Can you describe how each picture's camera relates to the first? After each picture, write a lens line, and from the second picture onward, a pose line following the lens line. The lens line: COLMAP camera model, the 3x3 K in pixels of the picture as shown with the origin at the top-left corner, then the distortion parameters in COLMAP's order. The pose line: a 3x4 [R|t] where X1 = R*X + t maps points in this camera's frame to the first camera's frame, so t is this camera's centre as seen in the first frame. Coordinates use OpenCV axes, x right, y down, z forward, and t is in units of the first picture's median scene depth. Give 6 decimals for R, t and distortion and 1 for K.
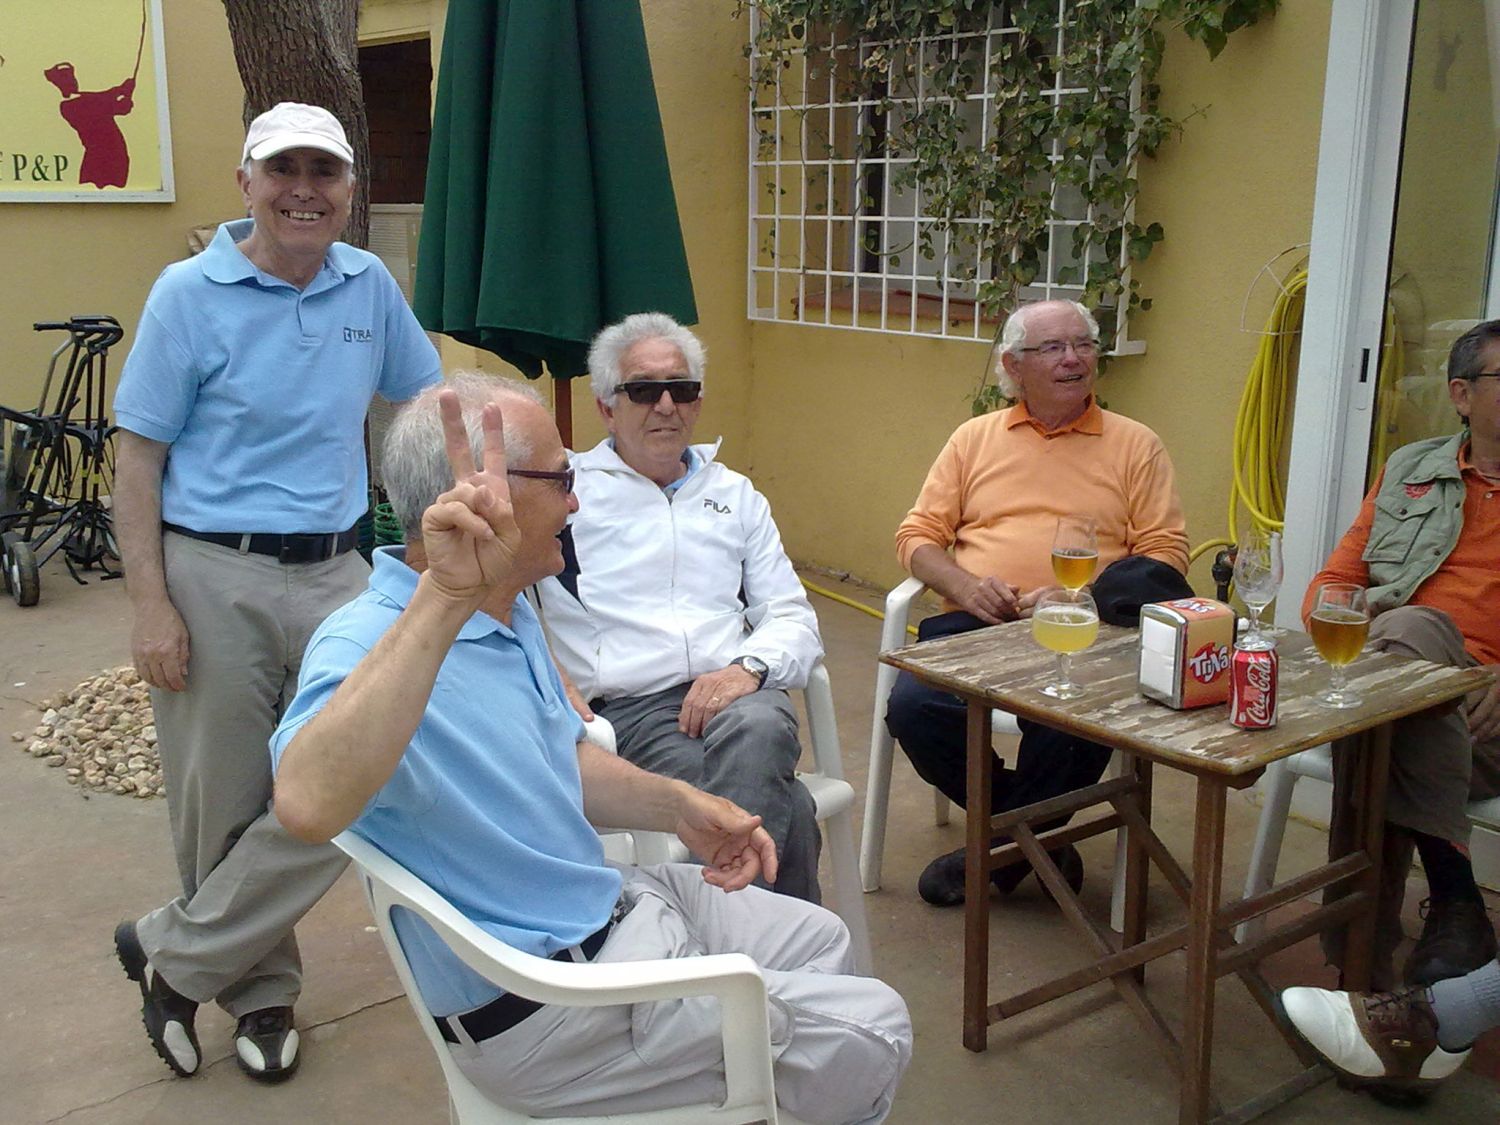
lens RADIAL K [[1478.5, 0, 750.0], [0, 1478.5, 562.5], [0, 0, 1]] dist [0.384748, -0.787196]
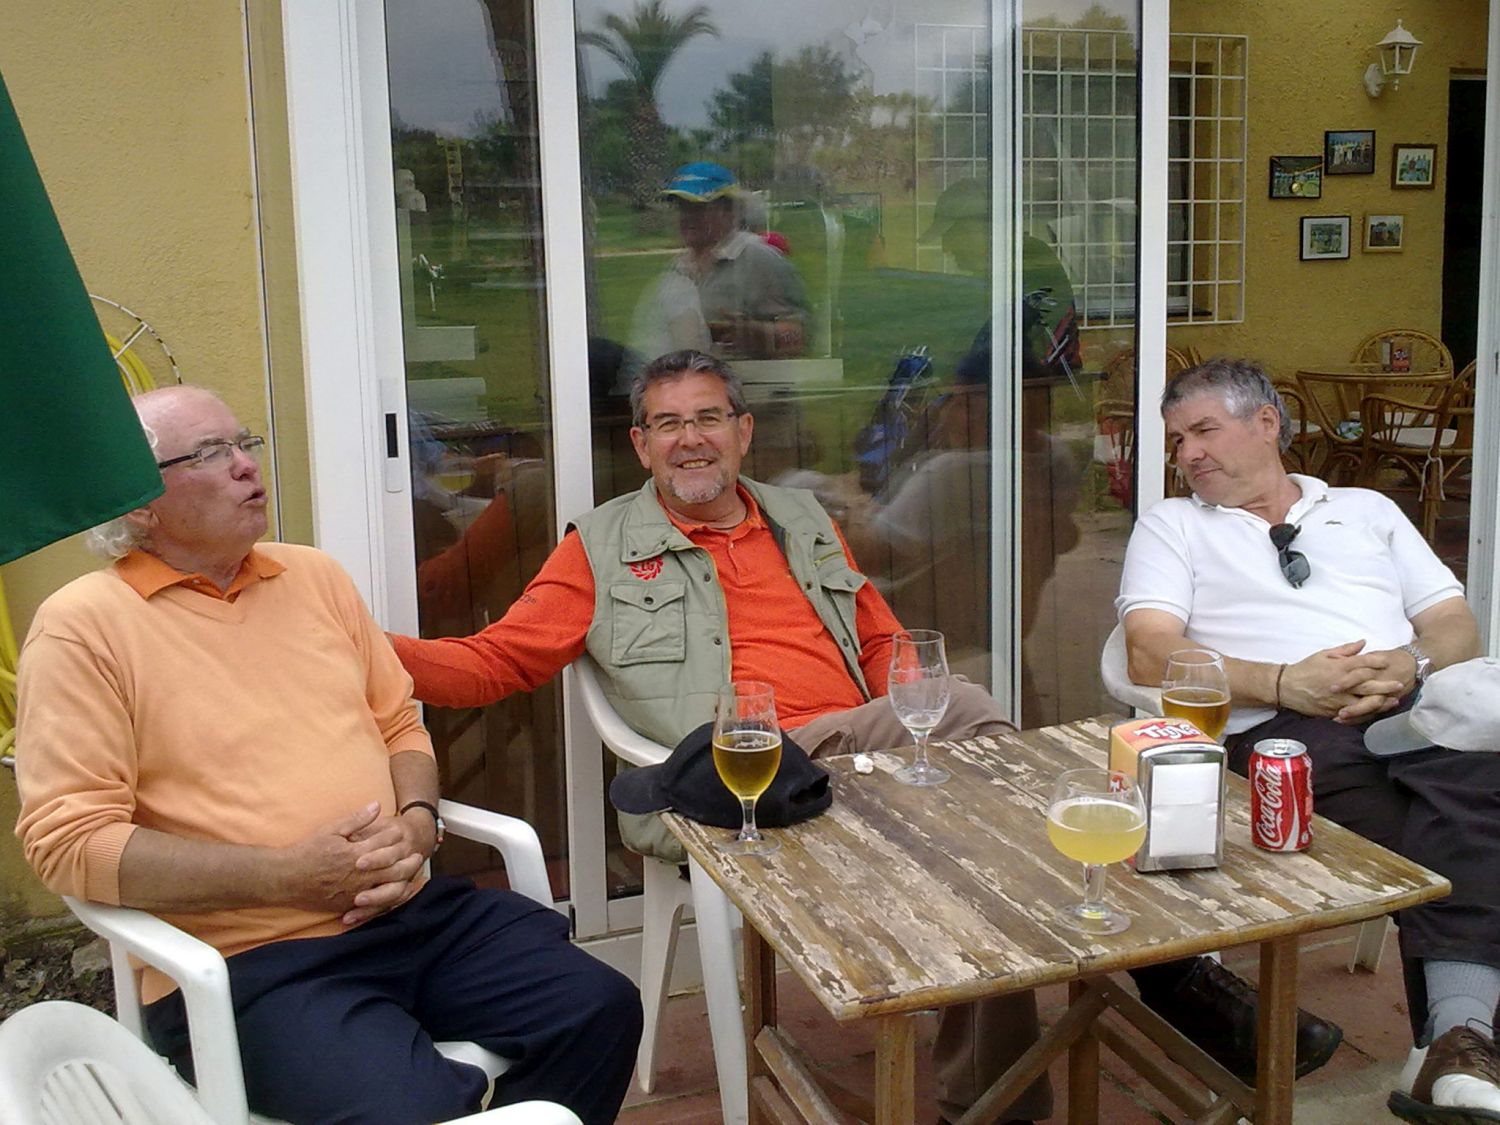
lens RADIAL K [[1573.4, 0, 750.0], [0, 1573.4, 562.5], [0, 0, 1]] dist [-0.063886, 0.007162]
pose [[0.304536, -0.173227, 0.936616, -0.479856], [0.228843, 0.967828, 0.104593, -0.180685], [-0.924602, 0.182485, 0.334380, 0.953724]]
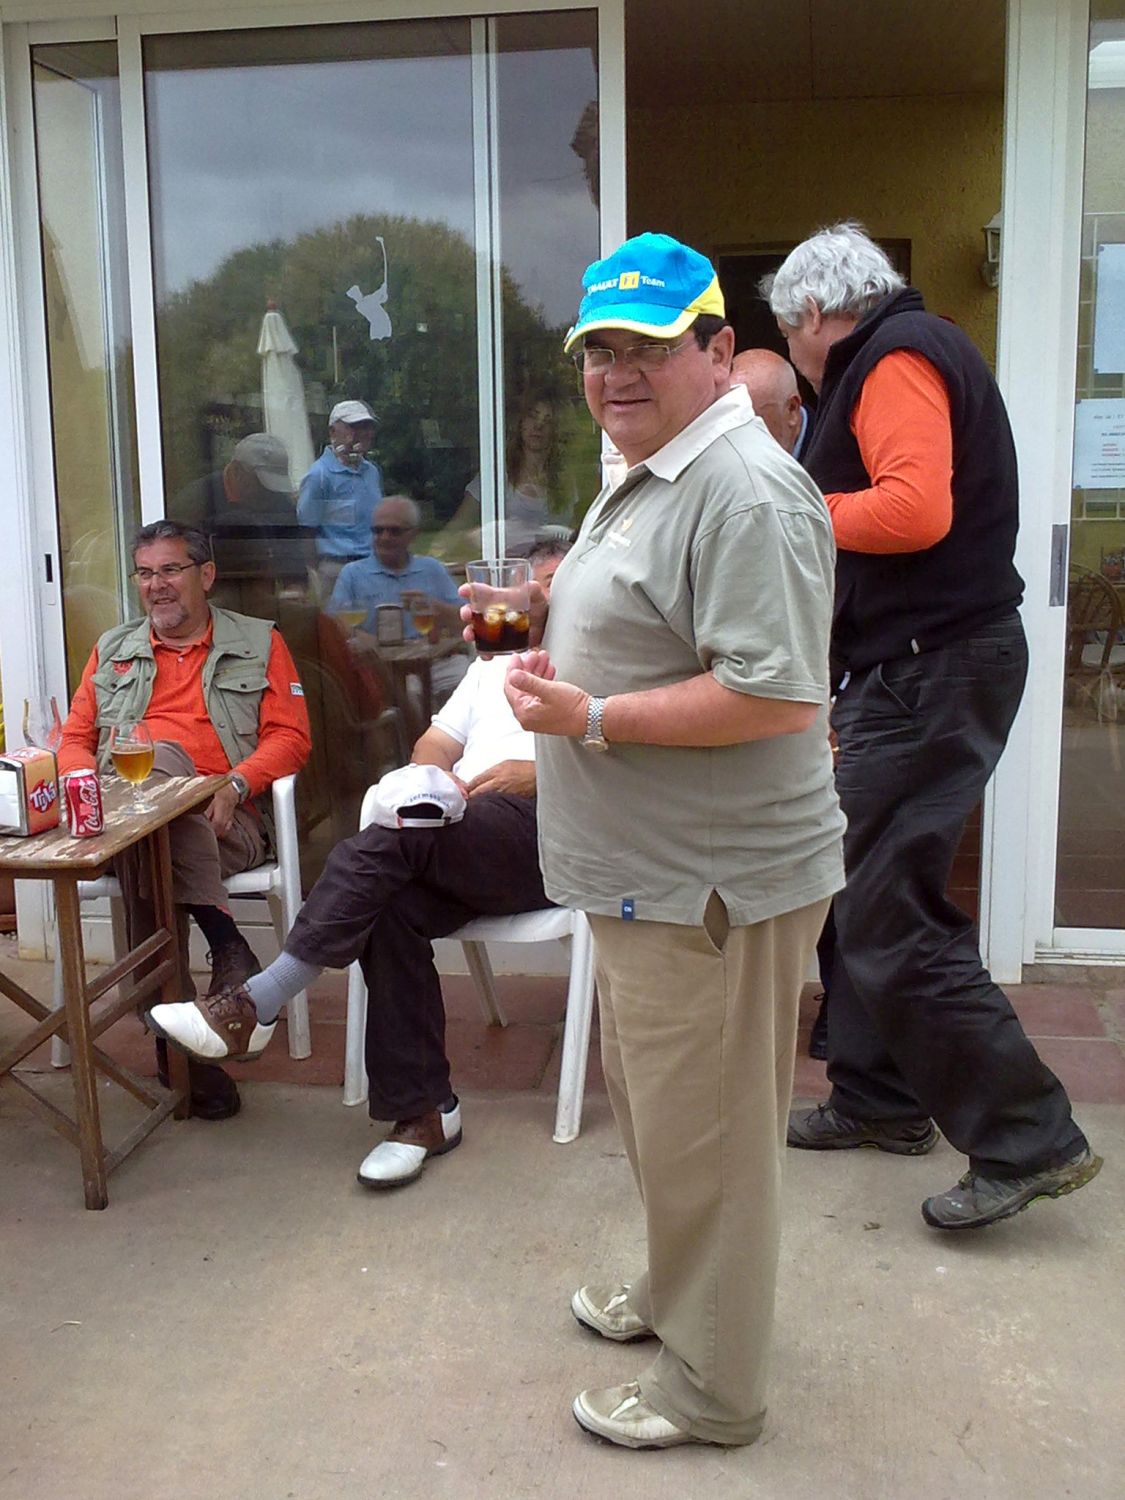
lens RADIAL K [[1478.5, 0, 562.5], [0, 1478.5, 750.0], [0, 0, 1]] dist [0.384748, -0.787196]
pose [[0.714398, -0.141369, 0.685310, -0.250472], [0.165391, 0.985743, 0.030933, 0.059954], [-0.679913, 0.091246, 0.727594, -0.213273]]
